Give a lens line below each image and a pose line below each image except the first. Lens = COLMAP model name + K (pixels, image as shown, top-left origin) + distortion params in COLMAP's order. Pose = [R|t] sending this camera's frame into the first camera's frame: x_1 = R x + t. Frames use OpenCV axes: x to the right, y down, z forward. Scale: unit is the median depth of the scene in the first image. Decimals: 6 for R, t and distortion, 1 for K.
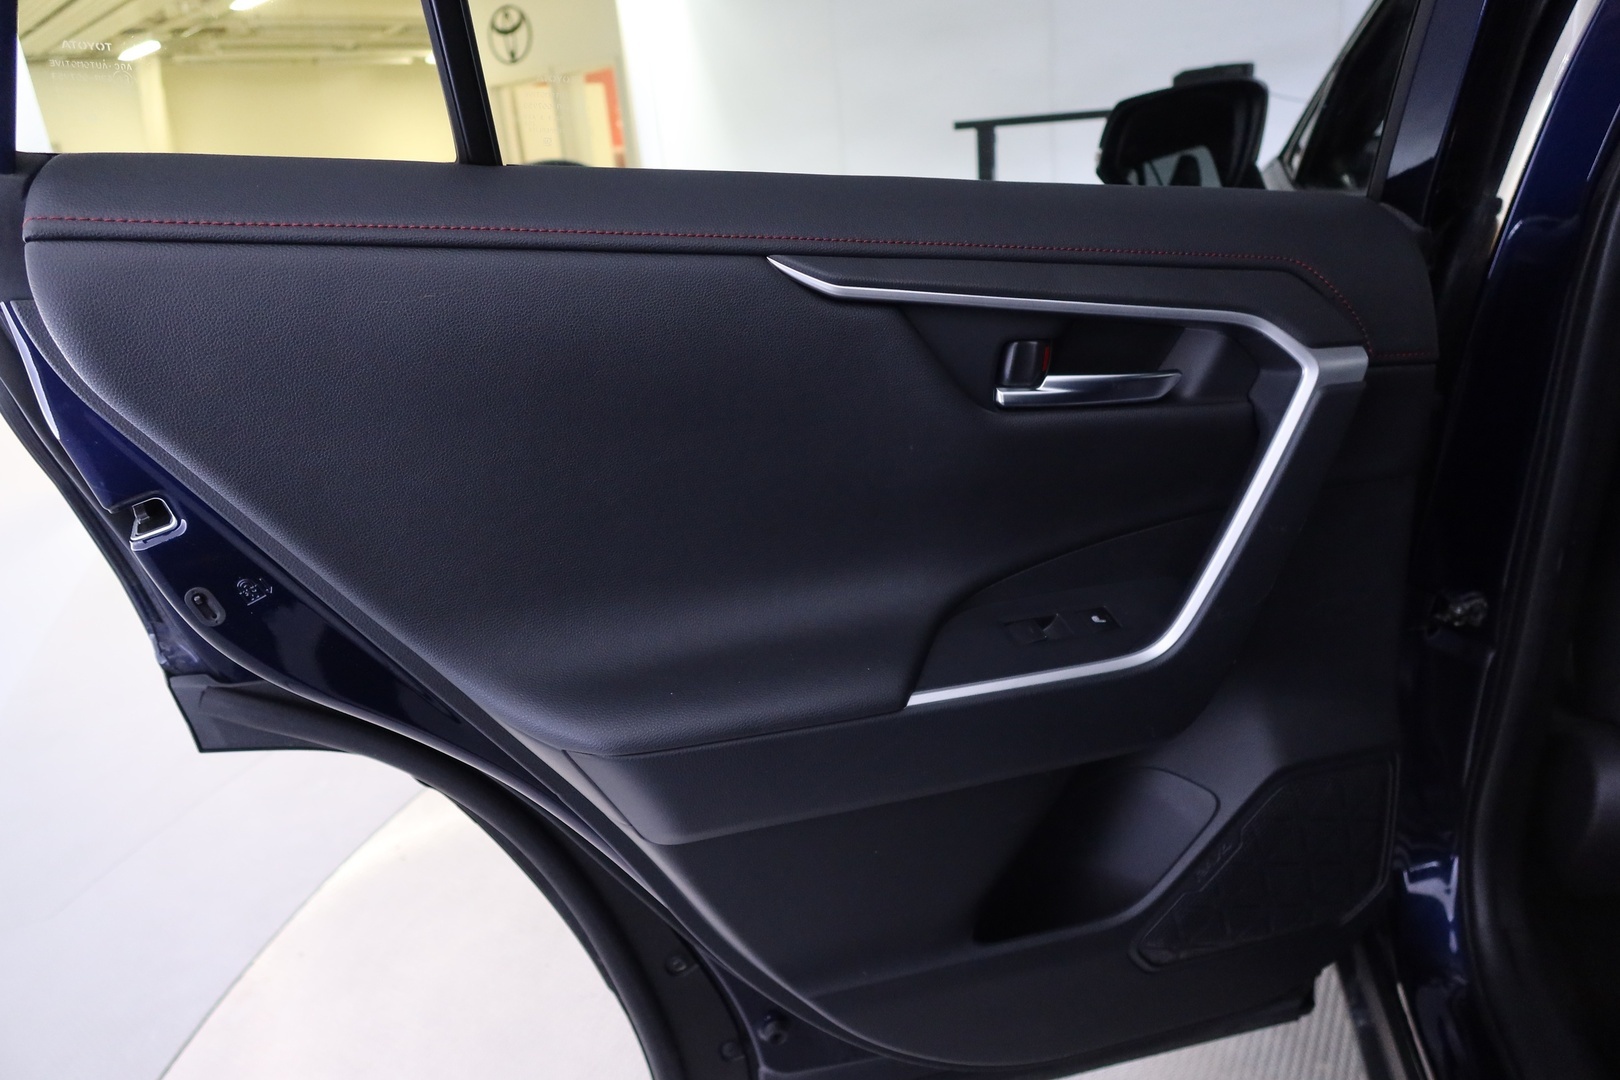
lens RADIAL K [[737.8, 0, 810.0], [0, 737.8, 540.0], [0, 0, 1]] dist [0.109794, -0.000009]
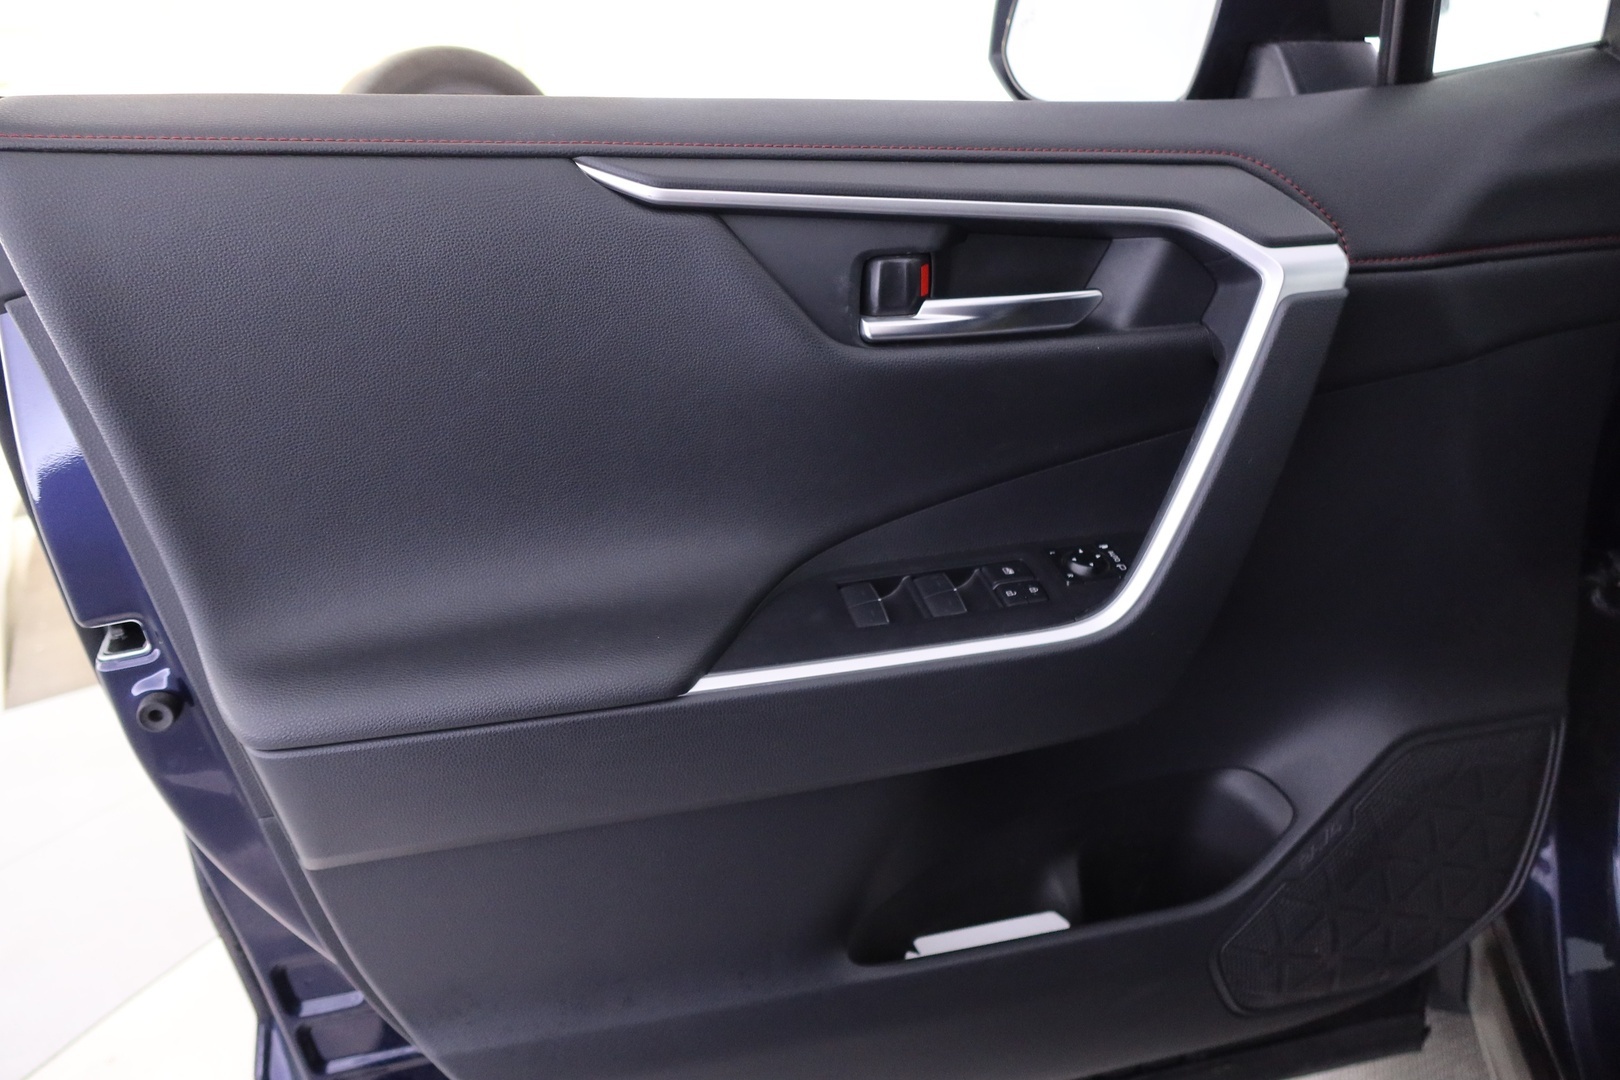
lens RADIAL K [[737.8, 0, 810.0], [0, 737.8, 540.0], [0, 0, 1]] dist [0.109794, -0.000009]
pose [[0.987513, 0.022466, -0.155928, 0.320386], [-0.008011, 0.995660, 0.092718, -0.030486], [0.157335, -0.090311, 0.983407, 0.138045]]
